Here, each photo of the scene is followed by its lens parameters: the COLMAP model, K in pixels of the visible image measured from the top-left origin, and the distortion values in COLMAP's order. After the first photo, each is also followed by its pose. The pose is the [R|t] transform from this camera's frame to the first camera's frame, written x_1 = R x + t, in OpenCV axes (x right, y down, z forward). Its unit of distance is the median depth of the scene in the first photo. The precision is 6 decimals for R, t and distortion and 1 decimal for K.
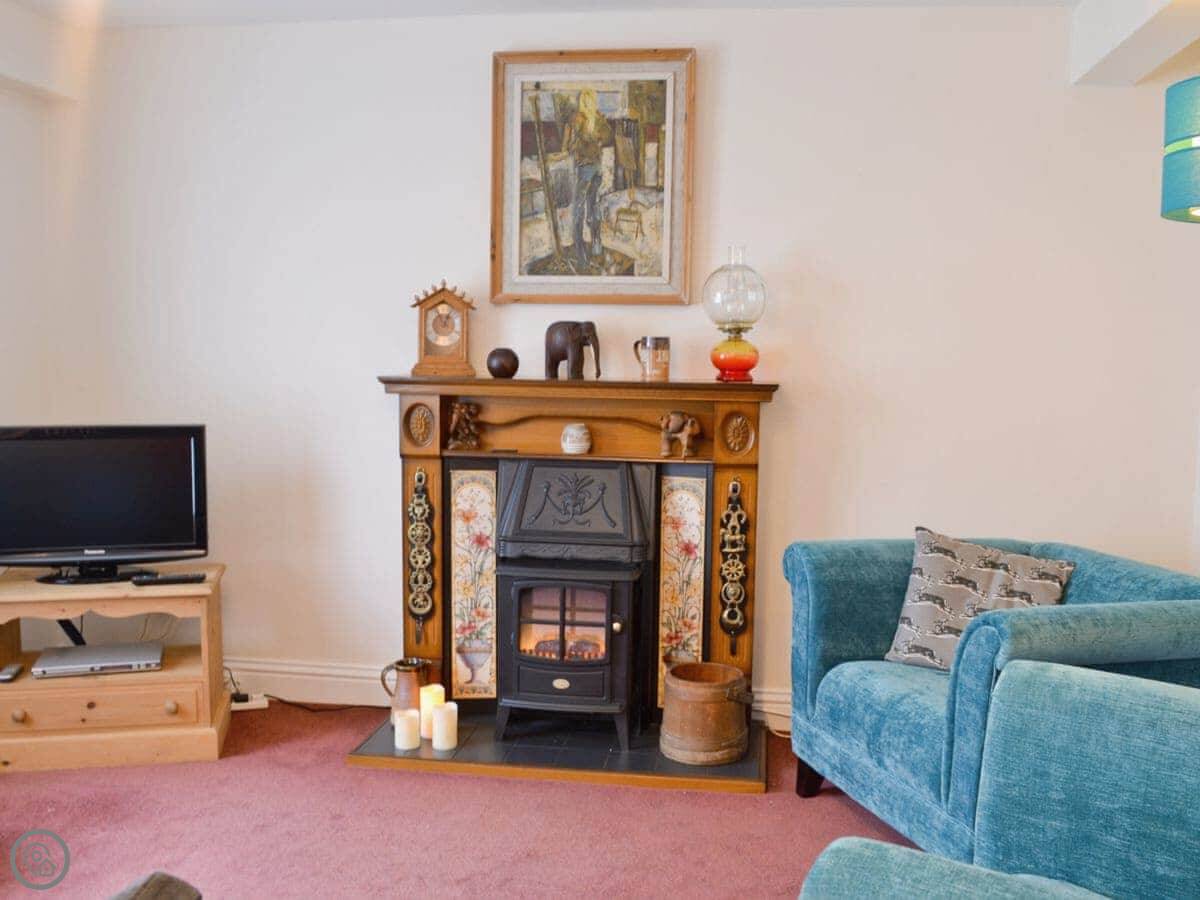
lens RADIAL K [[1115.0, 0, 600.0], [0, 1115.0, 450.0], [0, 0, 1]] dist [-0.077628, 0.014433]
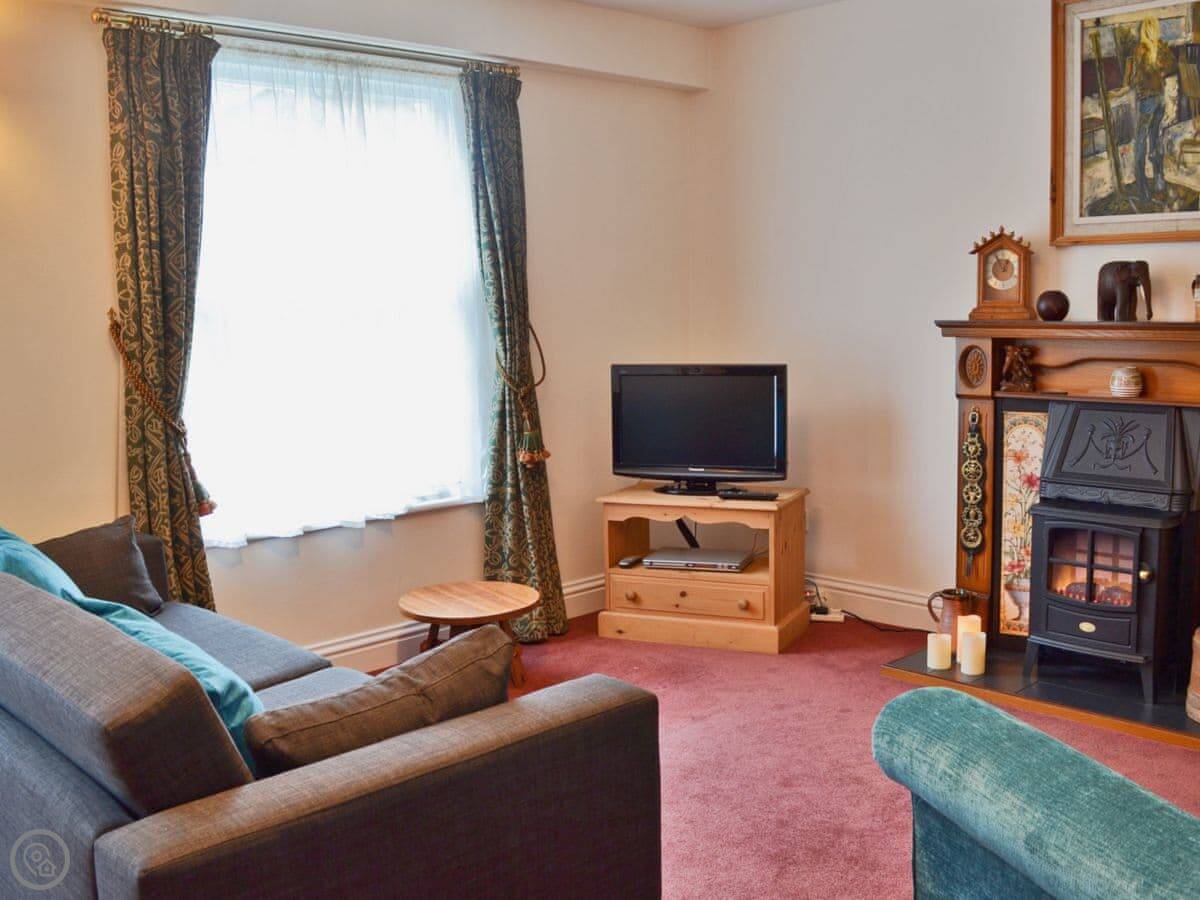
lens RADIAL K [[1115.0, 0, 600.0], [0, 1115.0, 450.0], [0, 0, 1]] dist [-0.077628, 0.014433]
pose [[0.804914, 0.051968, -0.591112, 0.174664], [-0.028213, 0.998383, 0.049356, 0.014530], [0.592721, -0.023050, 0.805078, -0.045208]]
